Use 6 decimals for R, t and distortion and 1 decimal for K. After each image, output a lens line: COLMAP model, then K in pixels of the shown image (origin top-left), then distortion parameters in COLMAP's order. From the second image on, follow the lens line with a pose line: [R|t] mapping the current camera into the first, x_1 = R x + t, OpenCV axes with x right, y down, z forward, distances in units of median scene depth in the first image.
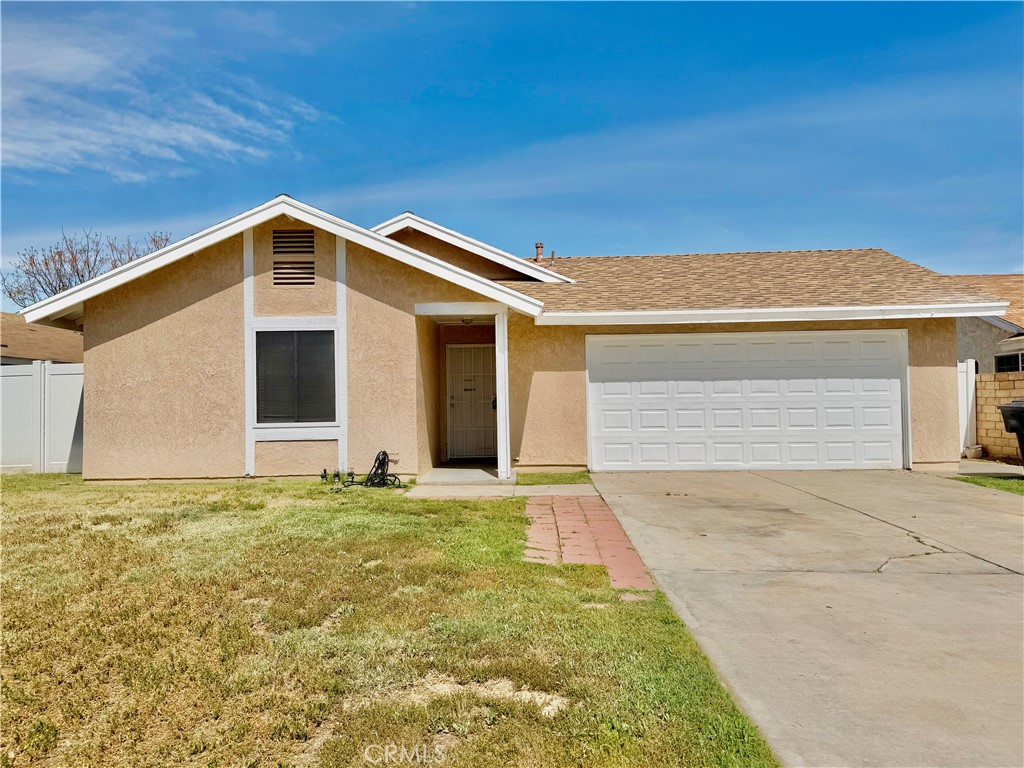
lens RADIAL K [[722.6, 0, 512.0], [0, 722.6, 384.0], [0, 0, 1]] dist [-0.000856, -0.000280]
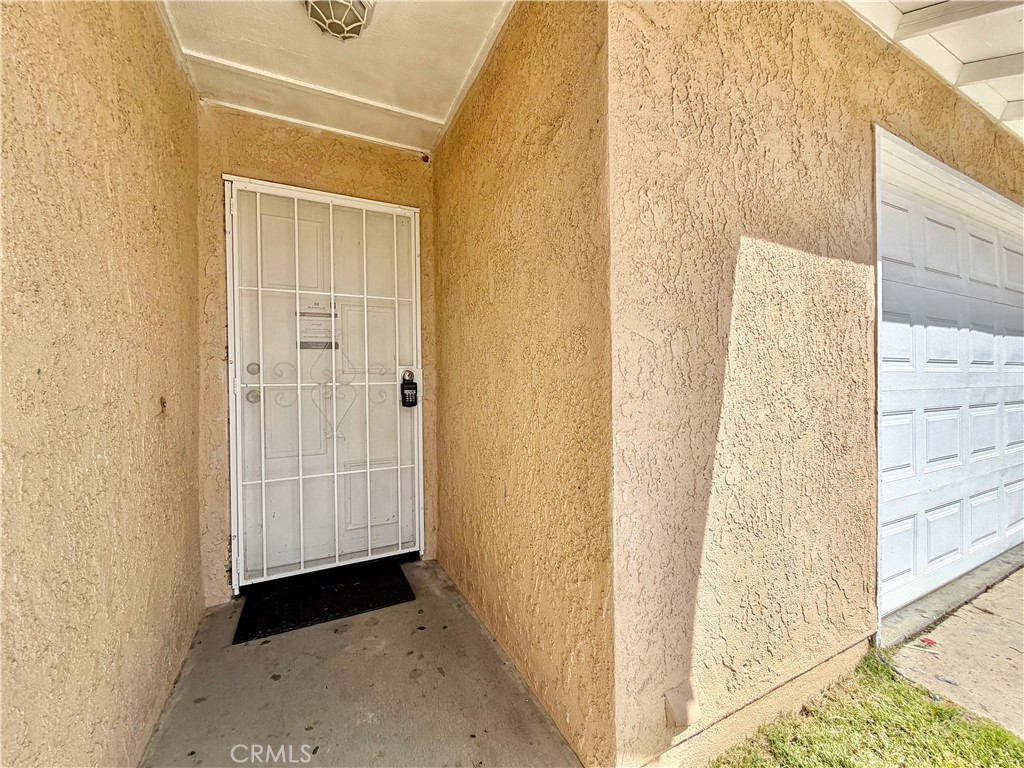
lens RADIAL K [[408.8, 0, 512.0], [0, 408.8, 384.0], [0, 0, 1]] dist [-0.000276, -0.000027]
pose [[0.950799, 0.002241, 0.309799, -0.038437], [-0.006283, 0.999908, 0.012051, 0.023819], [-0.309743, -0.013404, 0.950726, 0.885698]]
